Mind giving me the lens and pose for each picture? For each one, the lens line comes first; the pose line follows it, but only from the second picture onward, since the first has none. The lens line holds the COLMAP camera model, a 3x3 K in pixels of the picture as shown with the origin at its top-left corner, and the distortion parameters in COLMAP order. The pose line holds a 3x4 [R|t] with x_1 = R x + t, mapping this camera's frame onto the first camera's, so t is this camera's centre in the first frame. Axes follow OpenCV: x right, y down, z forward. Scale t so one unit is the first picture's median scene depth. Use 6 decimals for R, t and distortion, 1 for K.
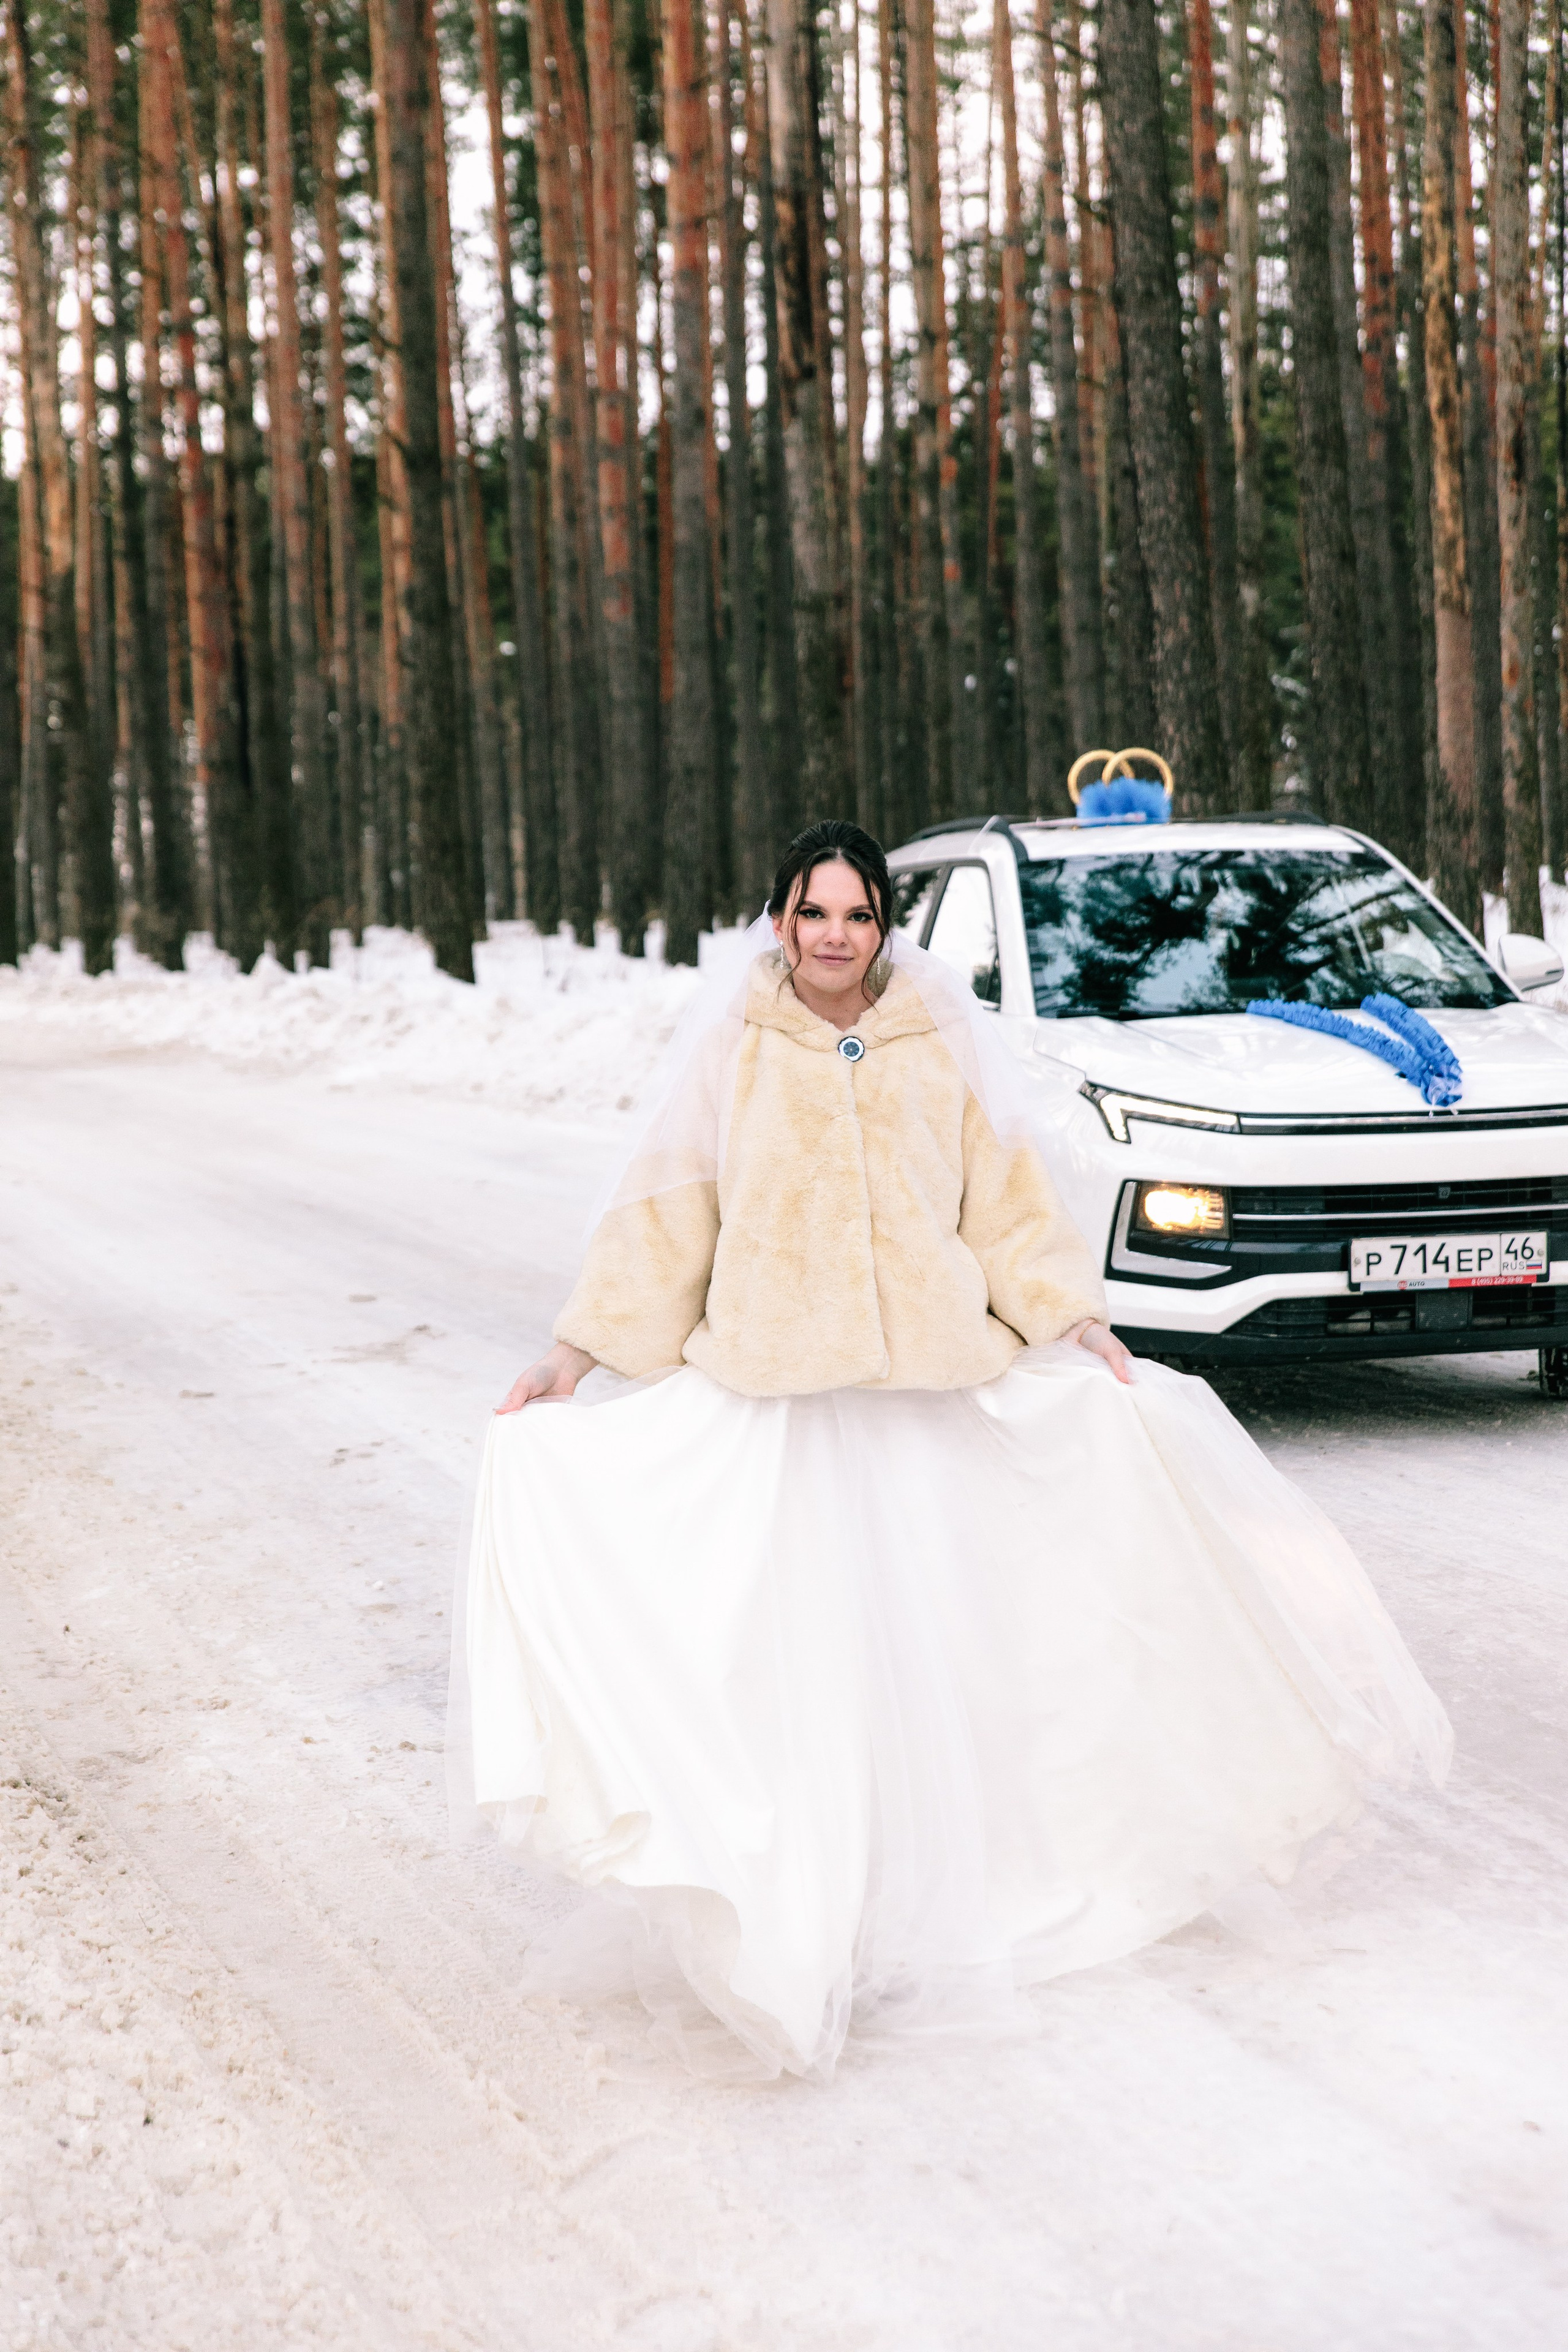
lens RADIAL K [[3741.0, 0, 751.6], [0, 3741.0, 1167.4], [0, 0, 1]] dist [0.013755, -0.033436]
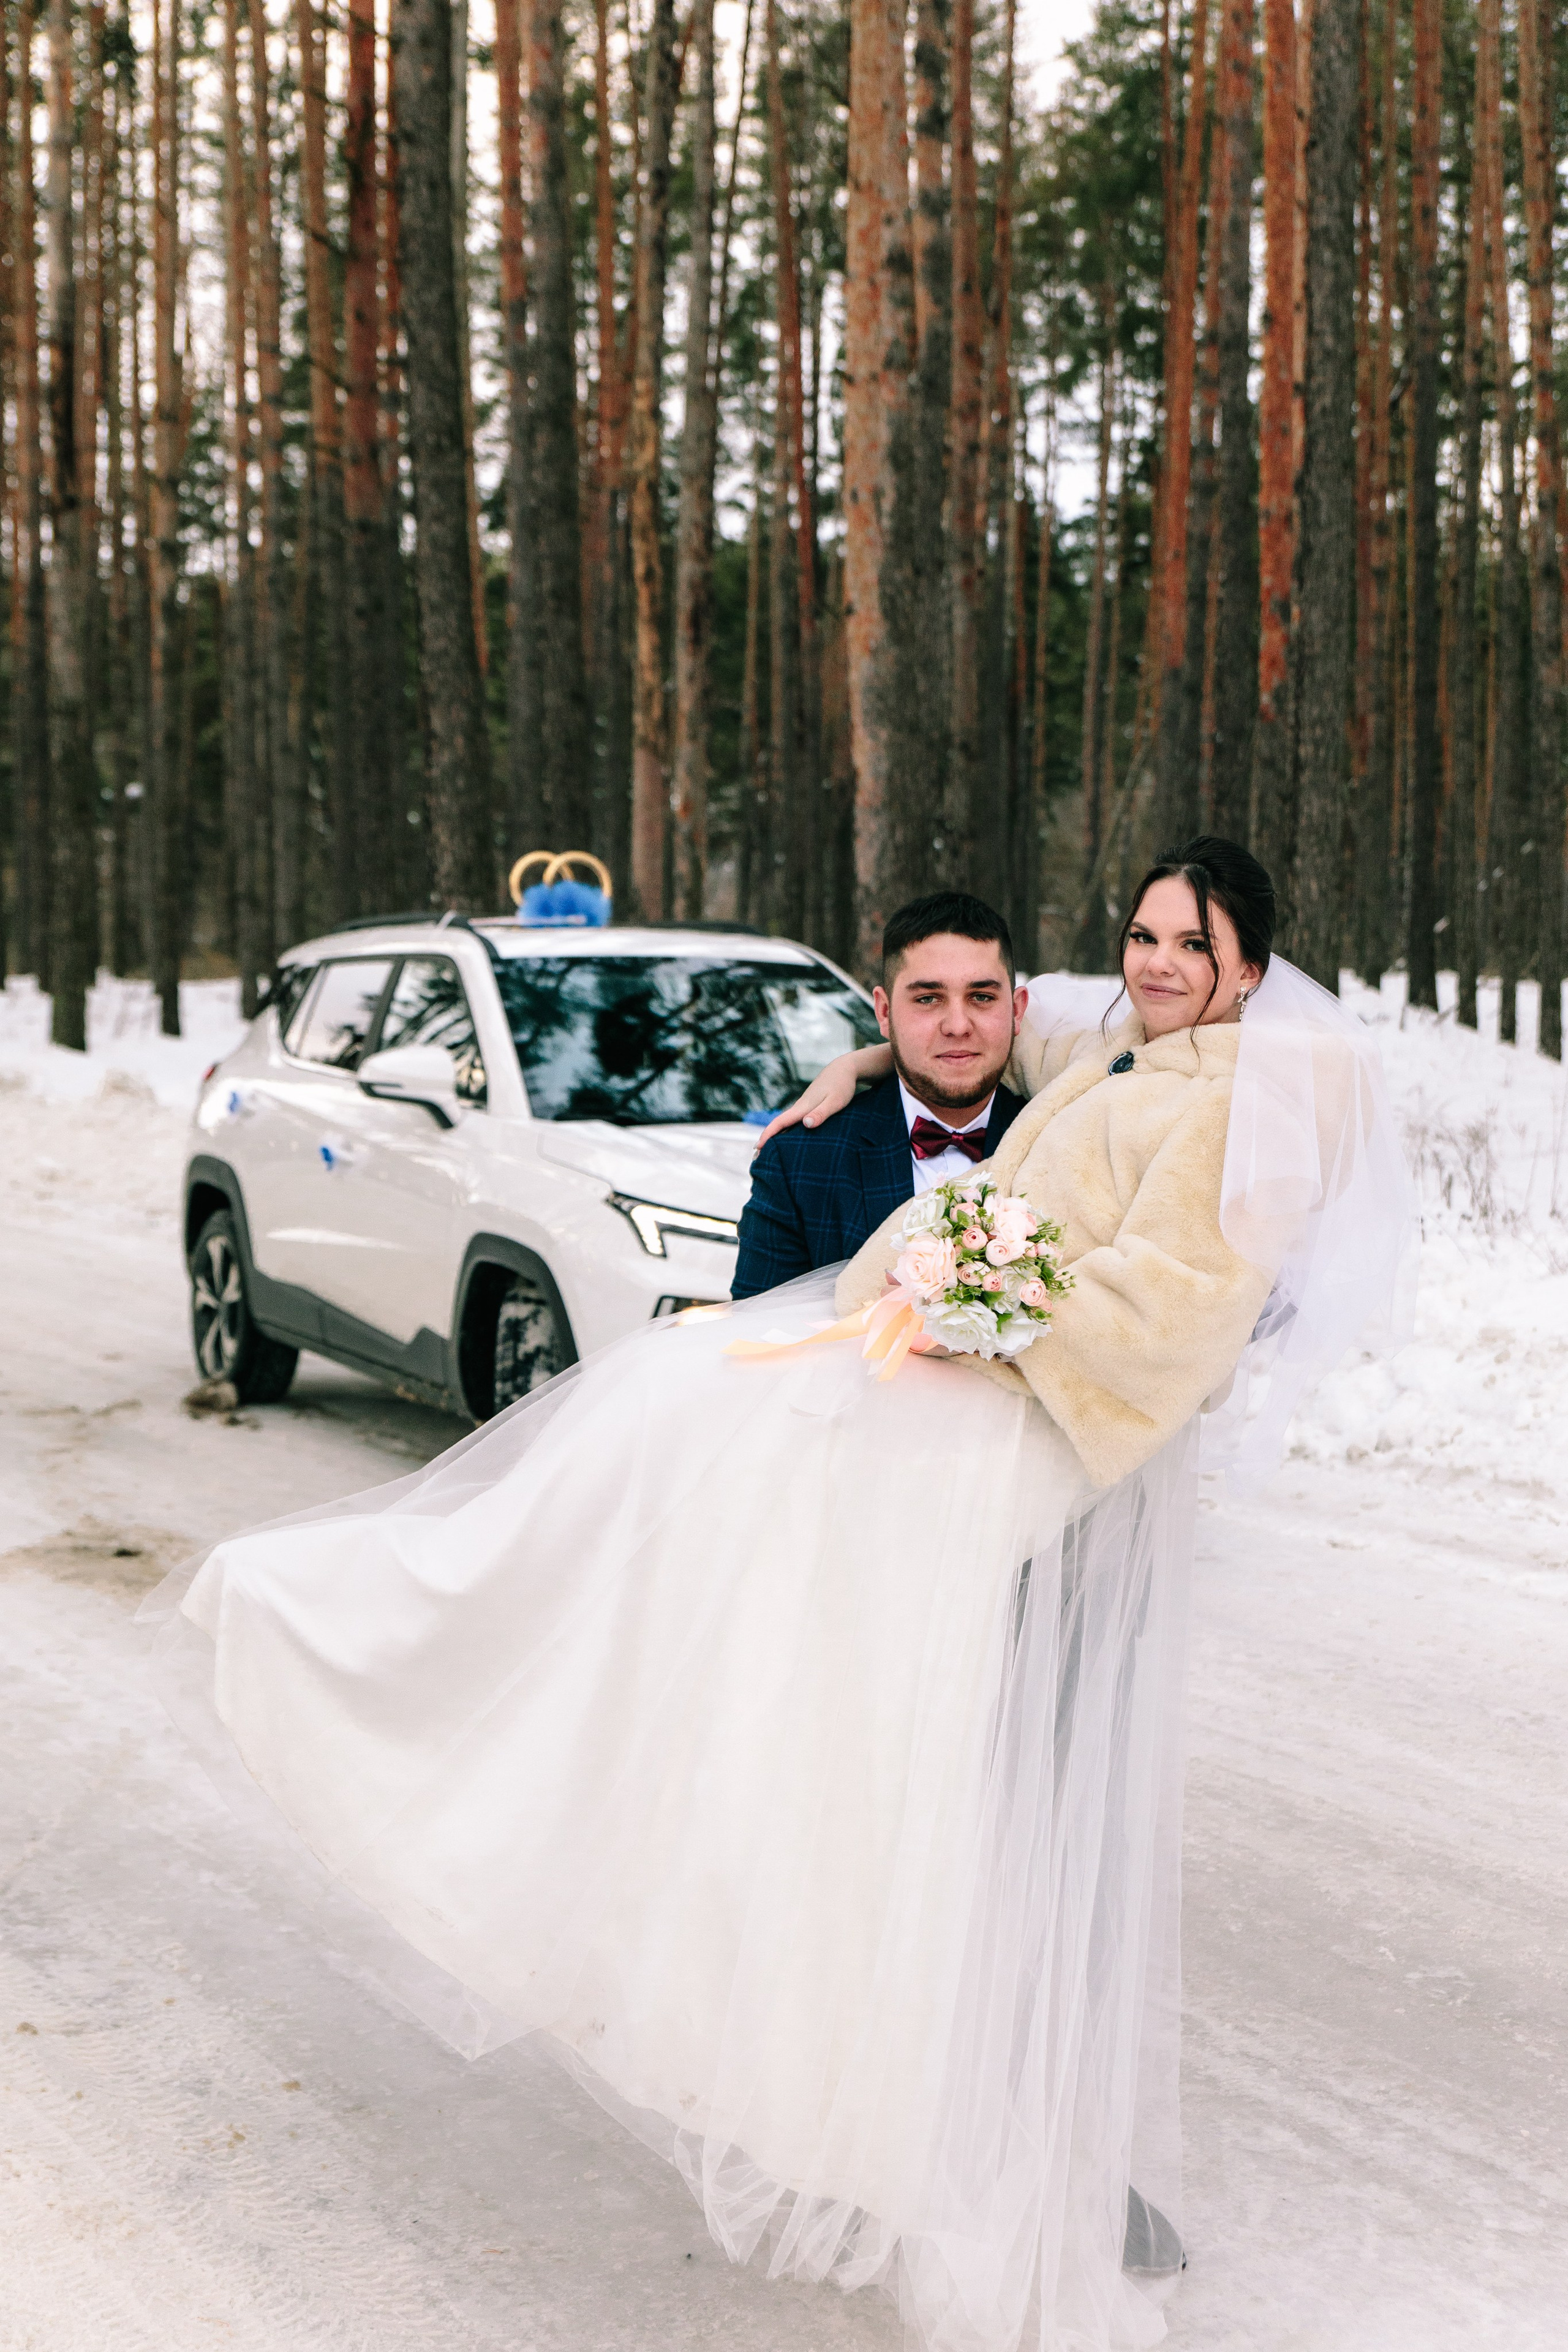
lens RADIAL K [[3073.5, 0, 757.2], [0, 3073.5, 1130.2], [0, 0, 1]] dist [-0.003720, -0.000059]
pose [[0.963474, 0.032762, 0.265792, -0.084370], [-0.026390, 0.999273, -0.027511, -0.017388], [-0.266500, 0.019492, 0.963638, 0.216559]]
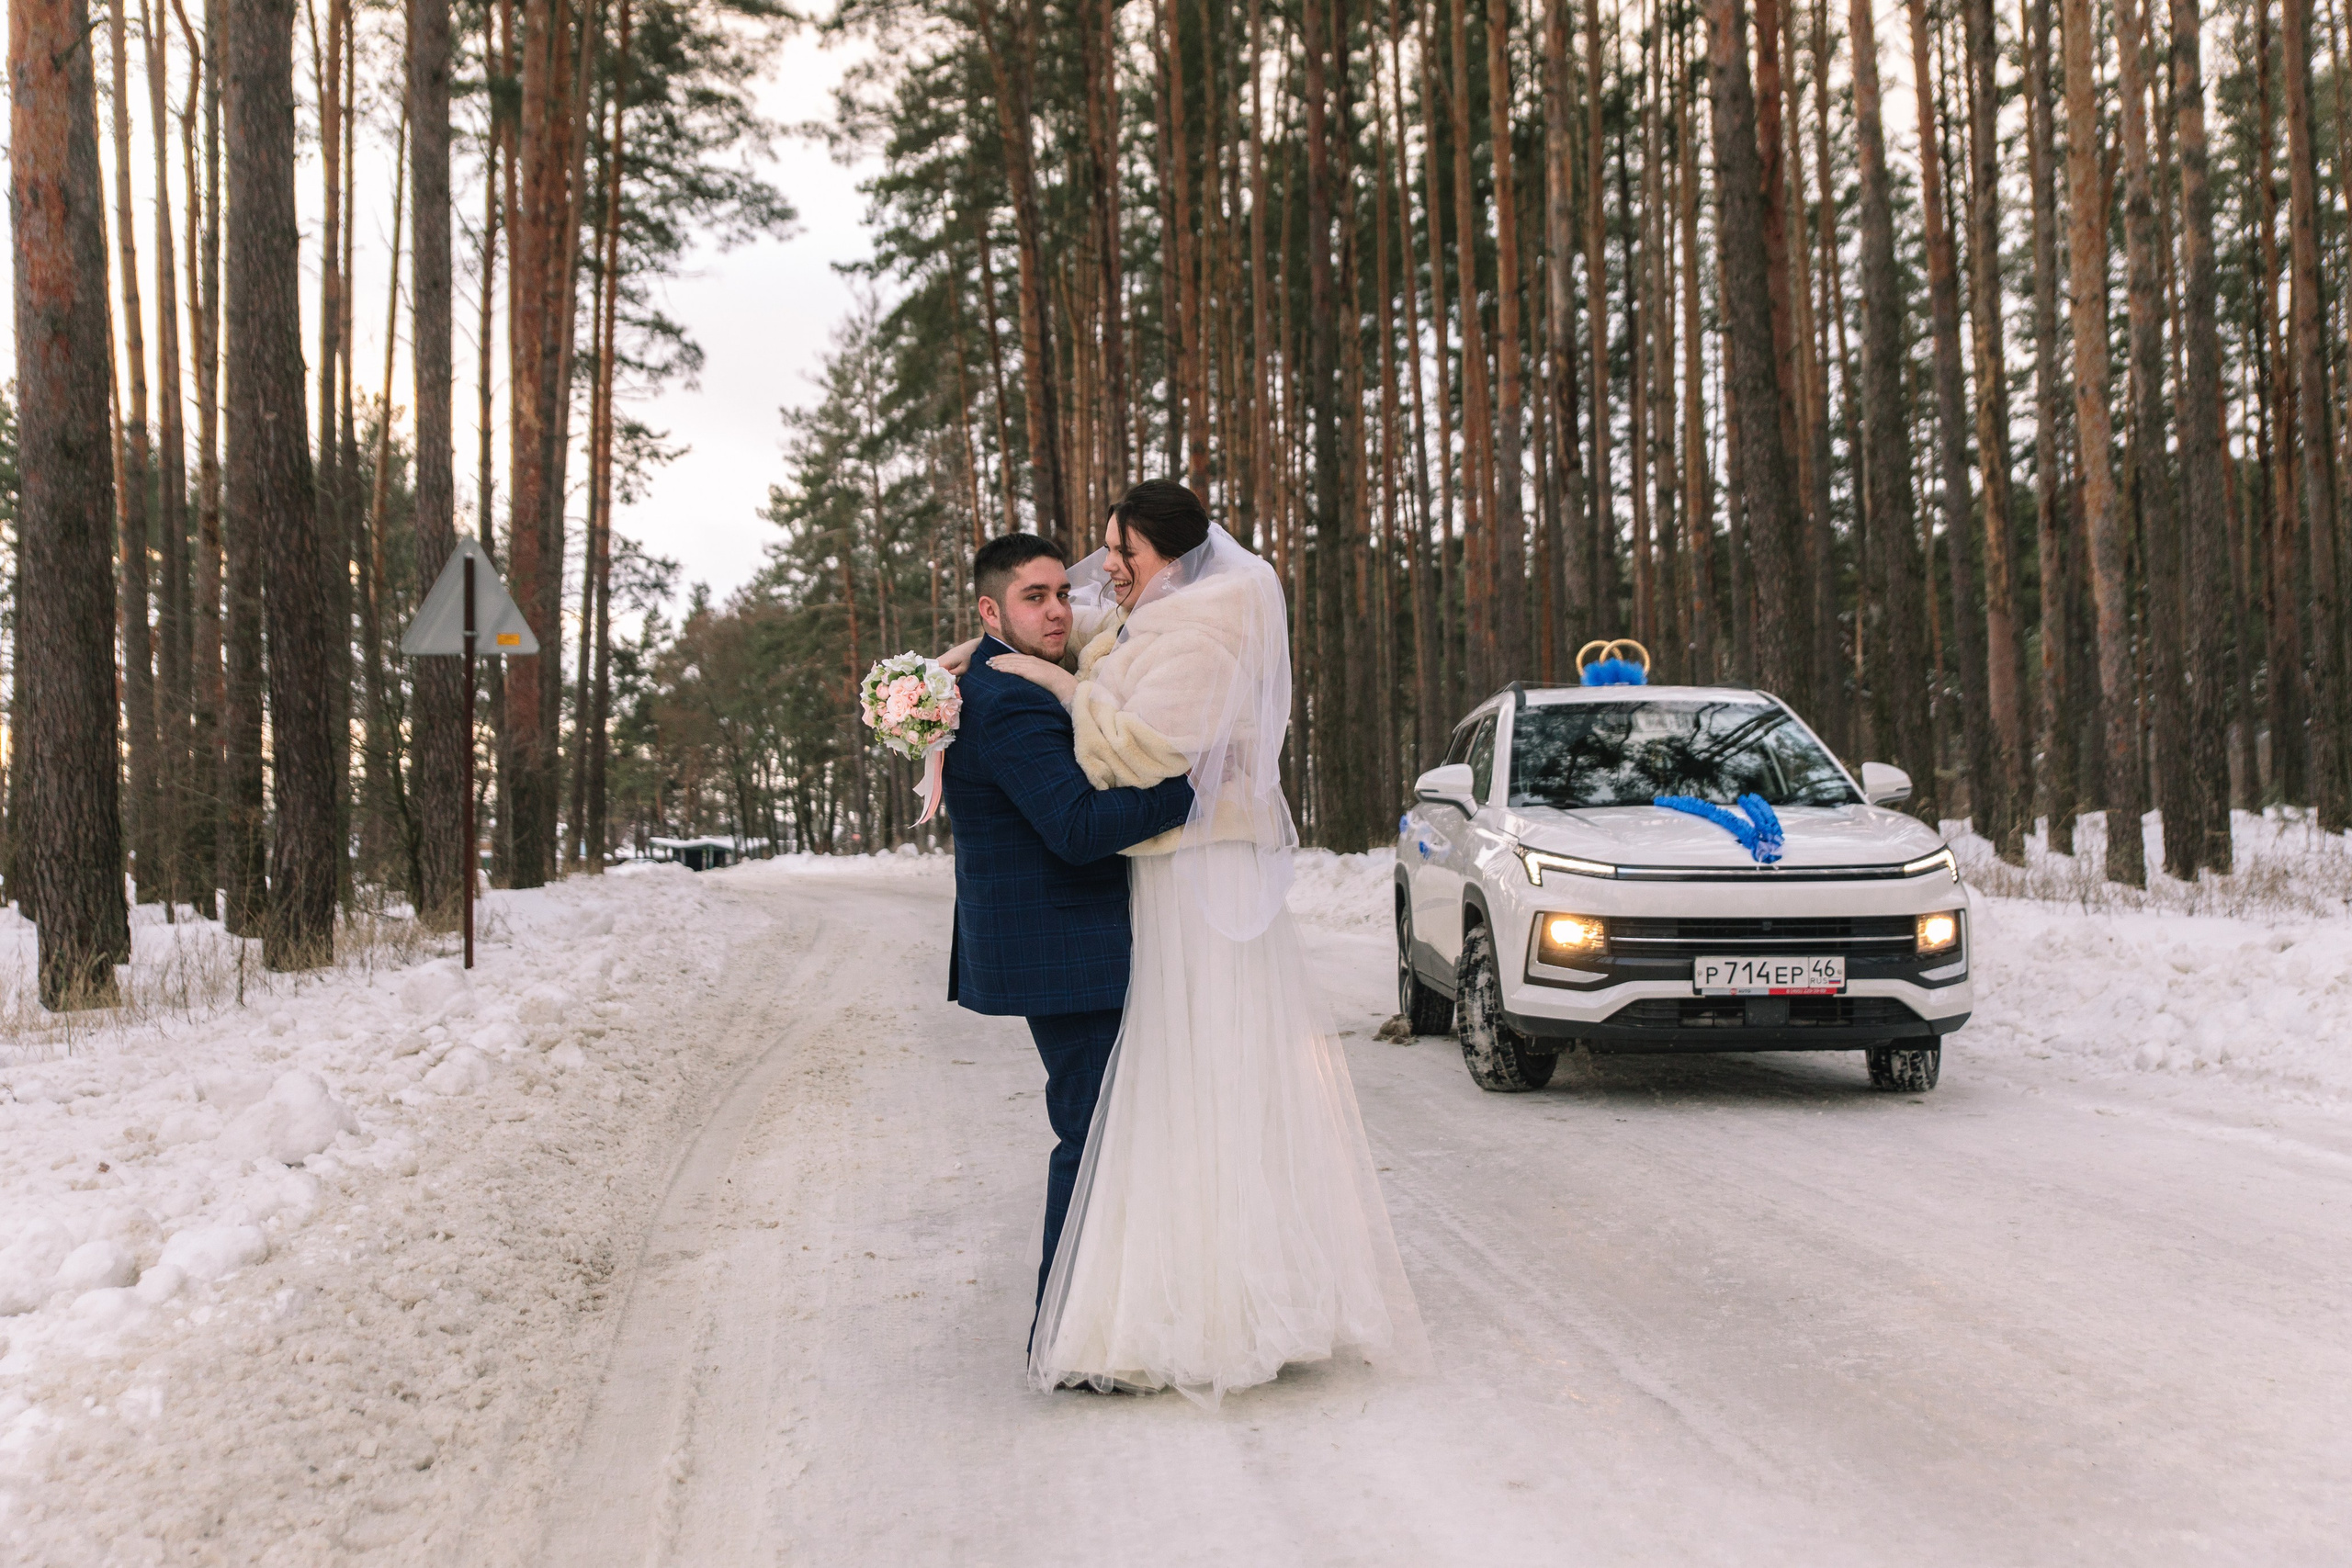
lens RADIAL K [[2380.0, 0, 1189.9], [0, 2380.0, 779.6], [0, 0, 1]] dist [-0.009240, -0.003540]
pose [[0.983450, 0.014789, -0.180576, 0.126014], [-0.031984, 0.995181, -0.092691, 0.038909], [0.178335, 0.096933, 0.979184, 0.093243]]
